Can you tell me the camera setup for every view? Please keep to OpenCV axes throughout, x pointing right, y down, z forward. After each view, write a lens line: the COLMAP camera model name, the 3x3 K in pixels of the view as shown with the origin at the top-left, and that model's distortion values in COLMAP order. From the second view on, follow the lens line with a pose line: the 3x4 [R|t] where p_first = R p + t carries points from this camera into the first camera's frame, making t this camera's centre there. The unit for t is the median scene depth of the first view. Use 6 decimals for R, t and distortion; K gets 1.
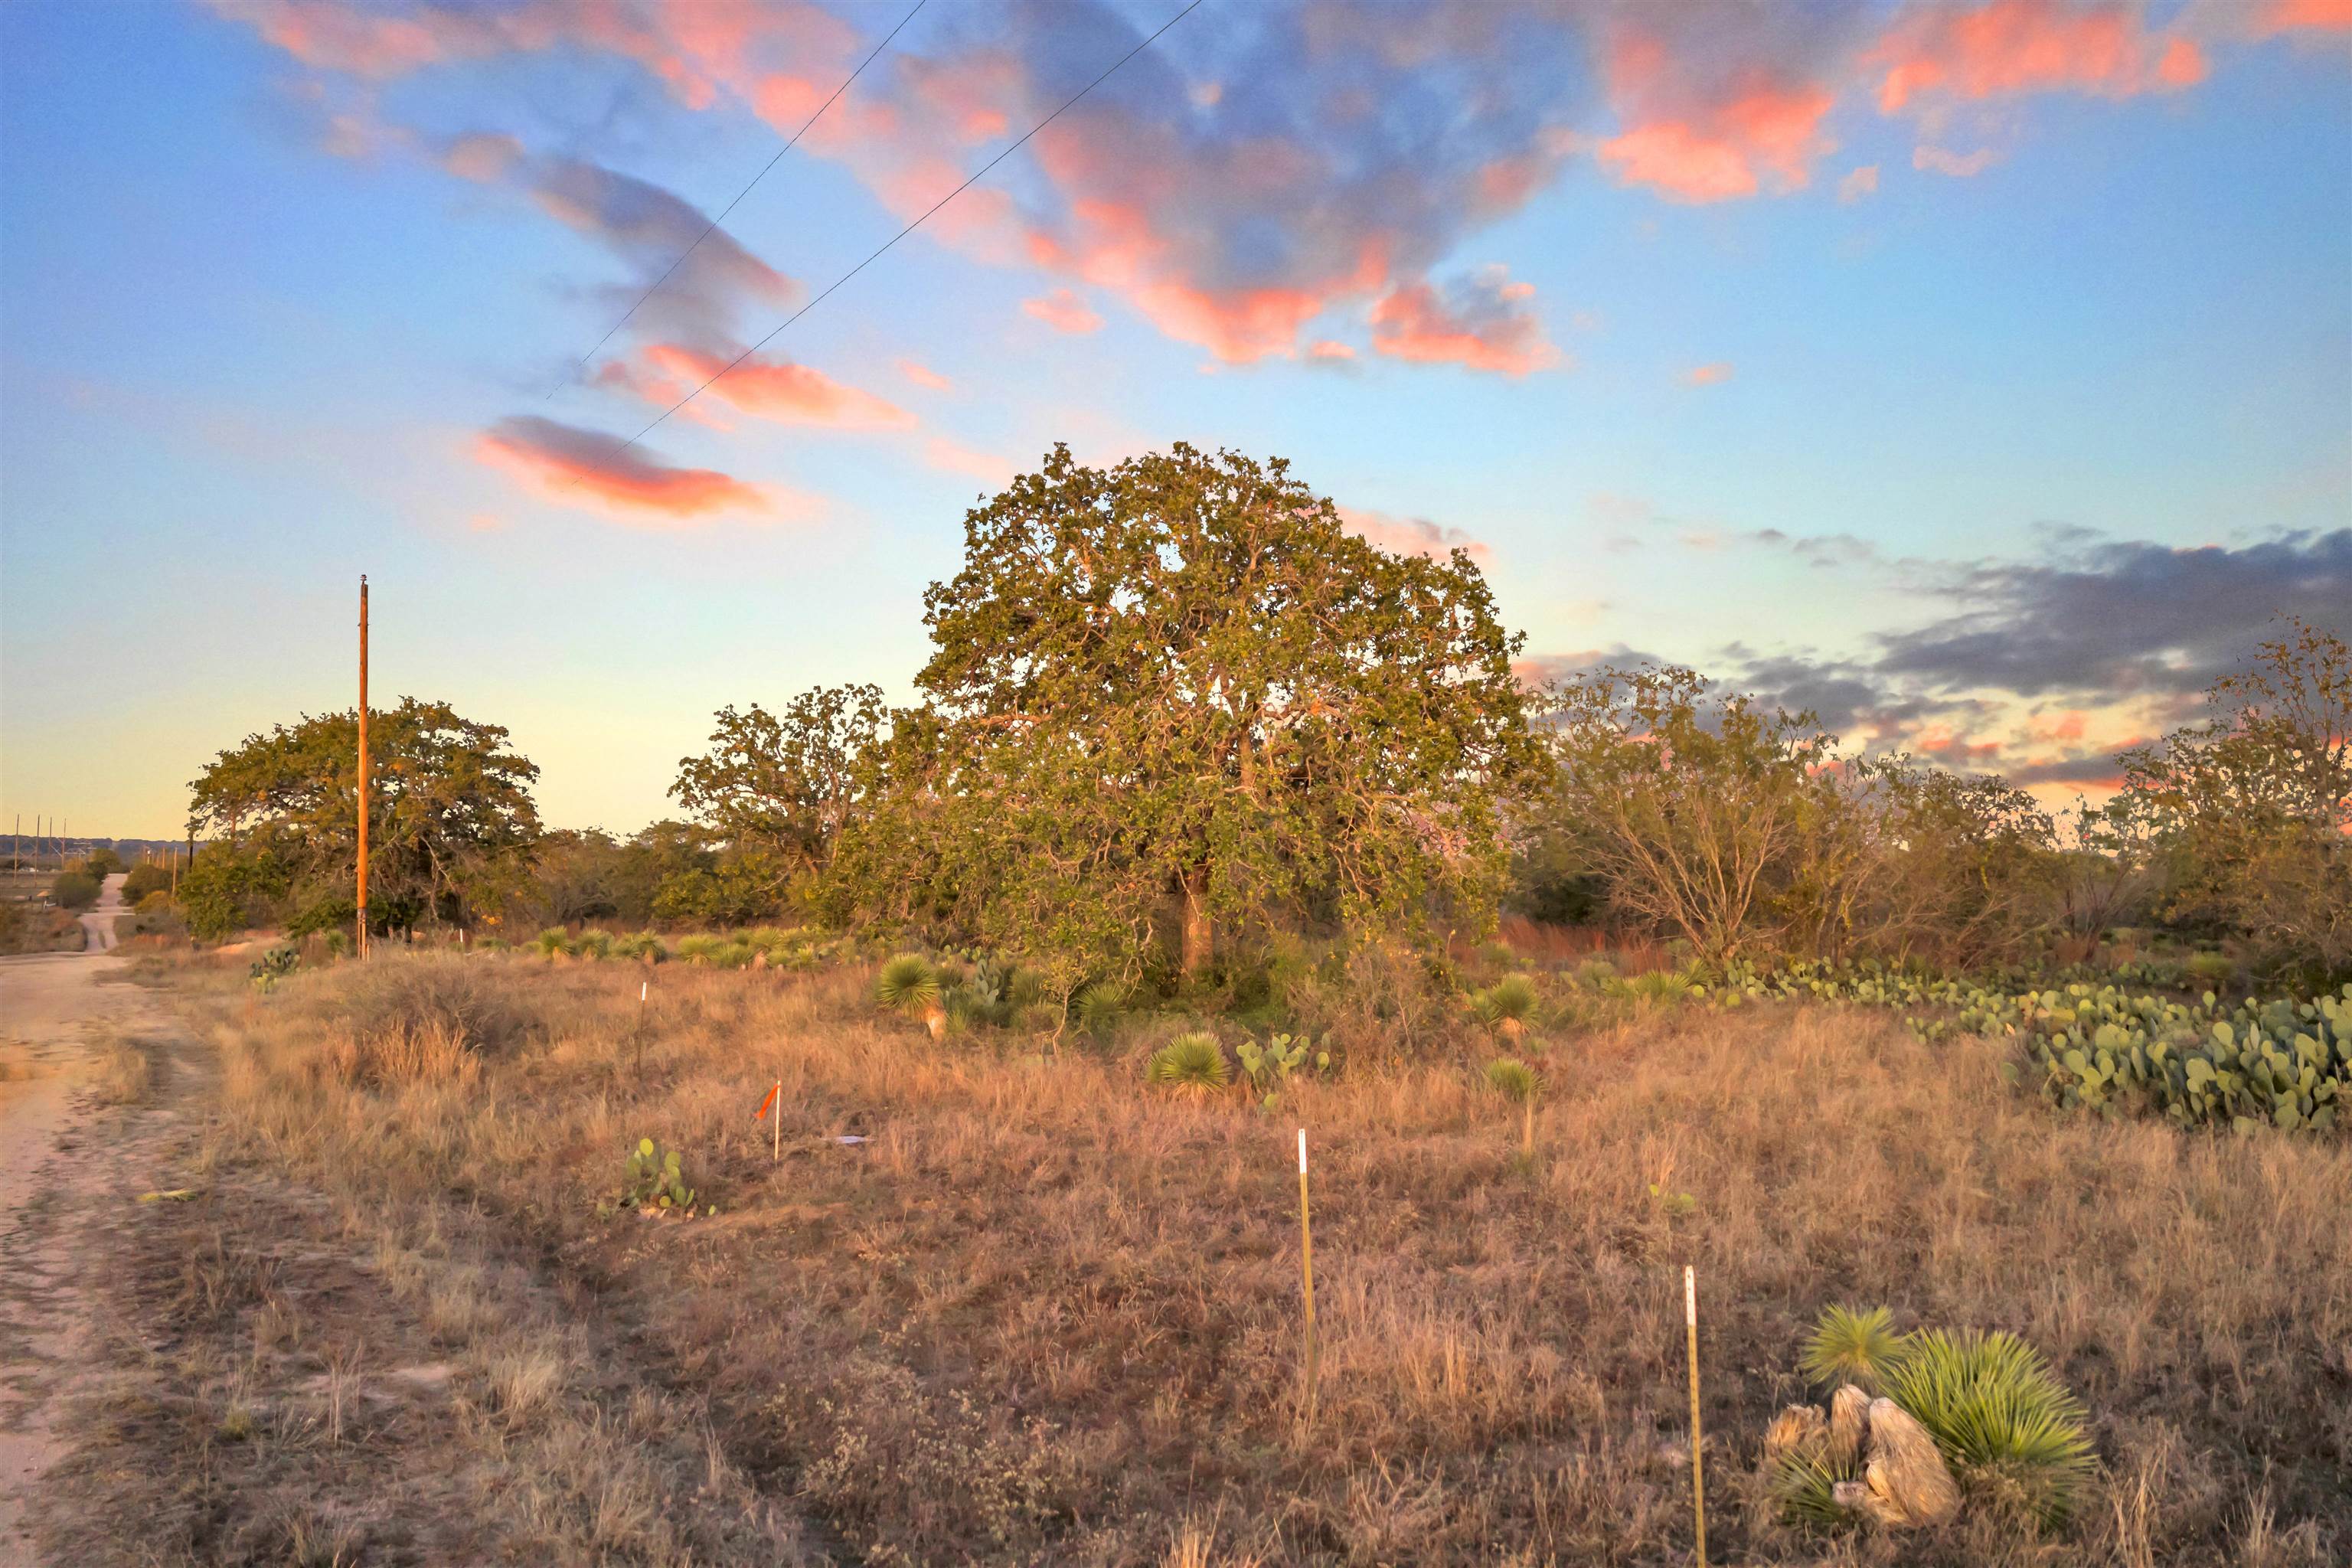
lens RADIAL K [[1898.1, 0, 1176.0], [0, 1898.1, 784.0], [0, 0, 1]] dist [0.002904, -0.004028]
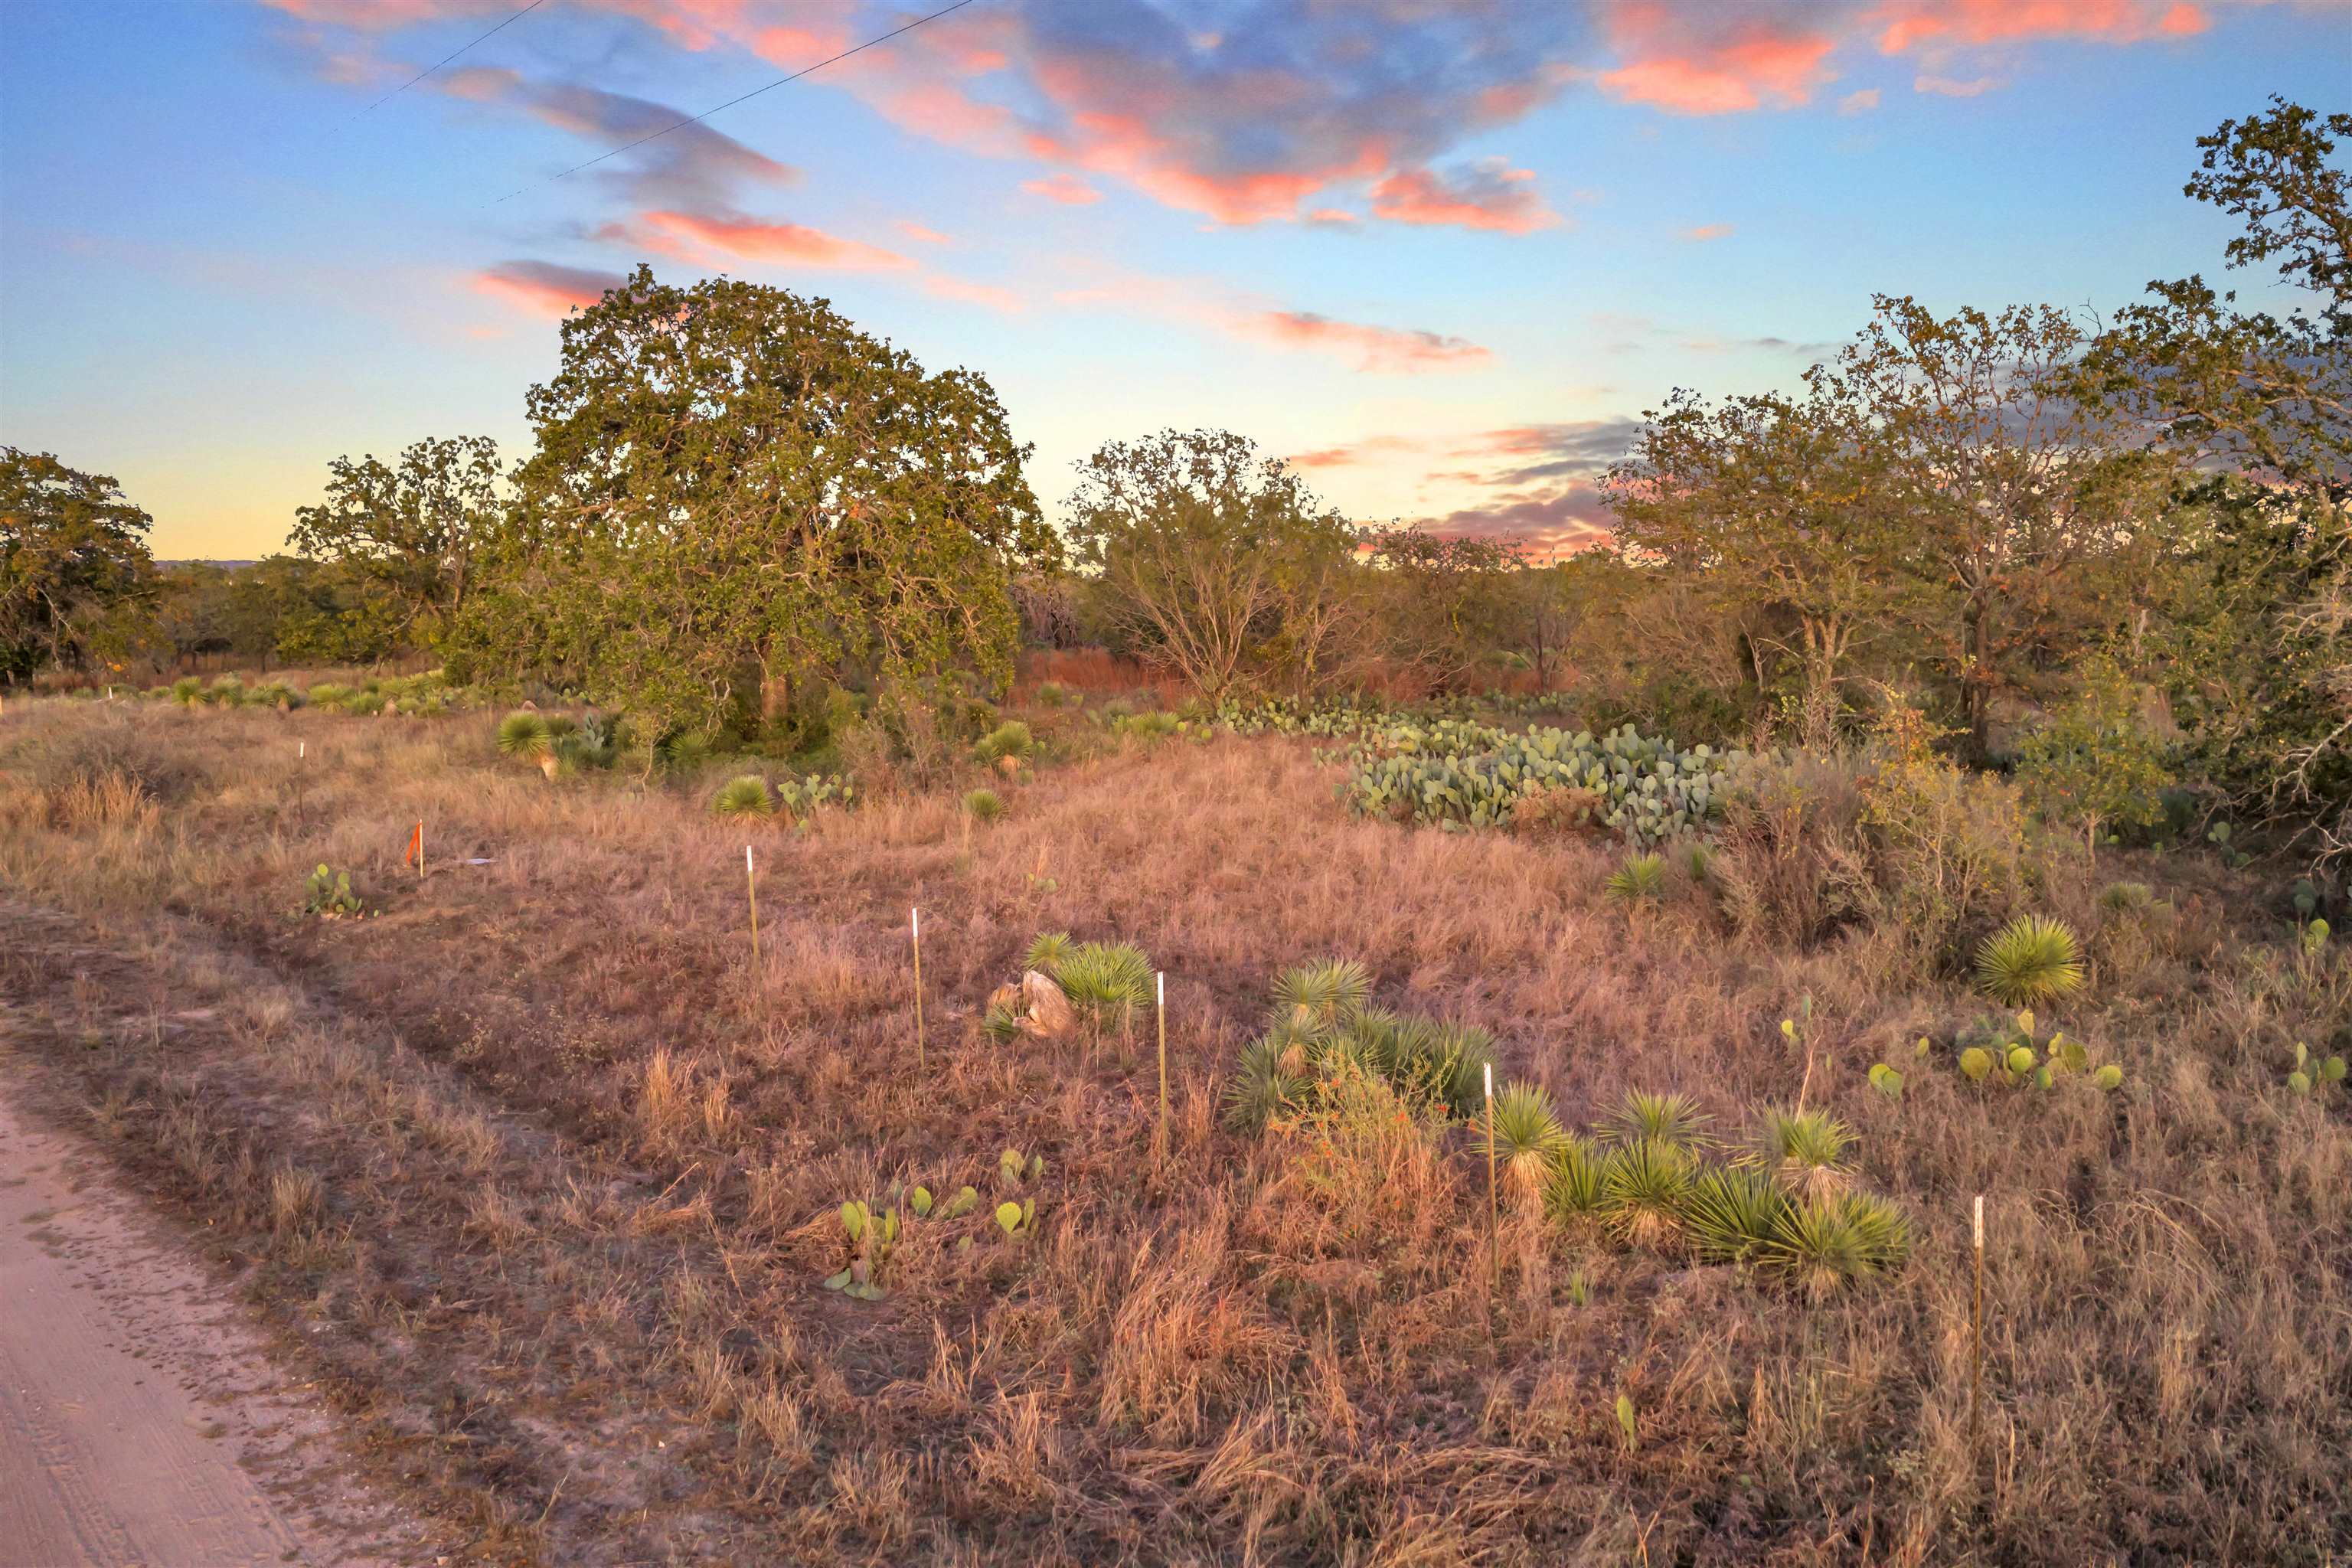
lens RADIAL K [[1907.9, 0, 1176.0], [0, 1907.9, 784.0], [0, 0, 1]] dist [-0.006778, -0.017120]
pose [[0.983623, -0.021334, 0.178969, 0.043118], [-0.005694, 0.988796, 0.149166, -0.041215], [-0.180146, -0.147742, 0.972481, -0.229020]]
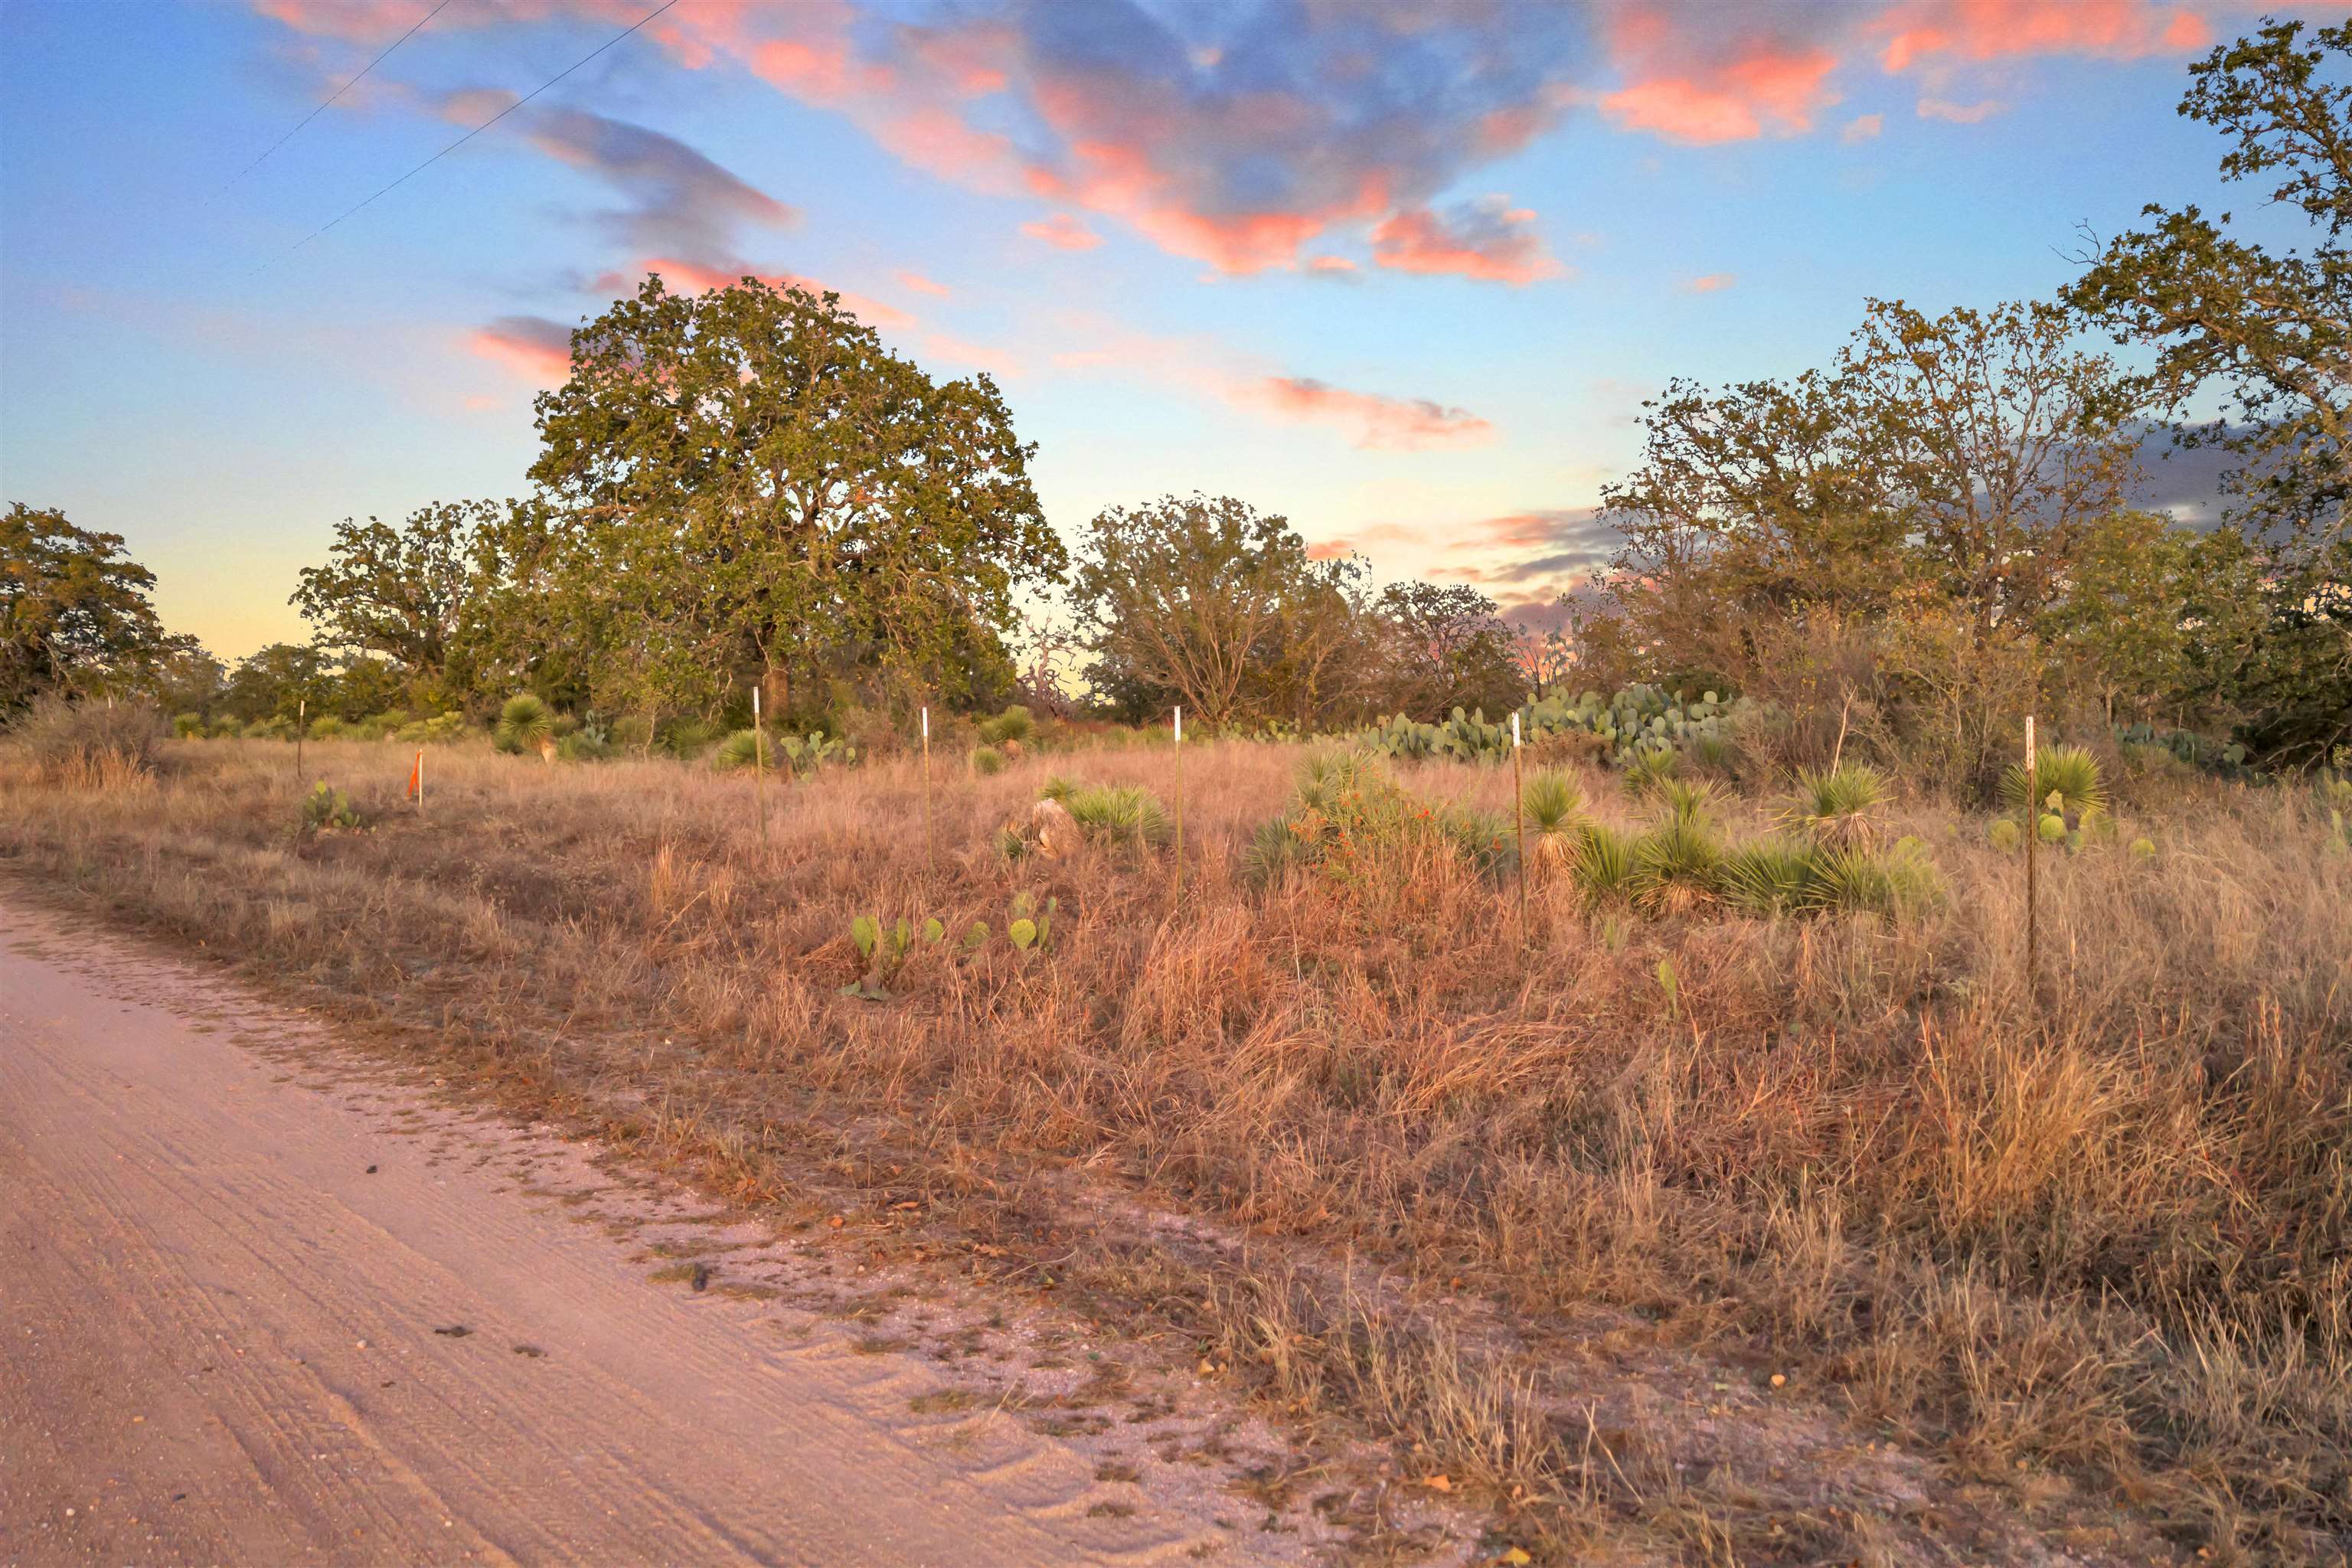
lens RADIAL K [[1907.9, 0, 1176.0], [0, 1907.9, 784.0], [0, 0, 1]] dist [-0.006778, -0.017120]
pose [[0.983166, -0.008715, 0.182506, 0.038414], [-0.005255, 0.997100, 0.075923, 0.042743], [-0.182638, -0.075604, 0.980269, -0.231630]]
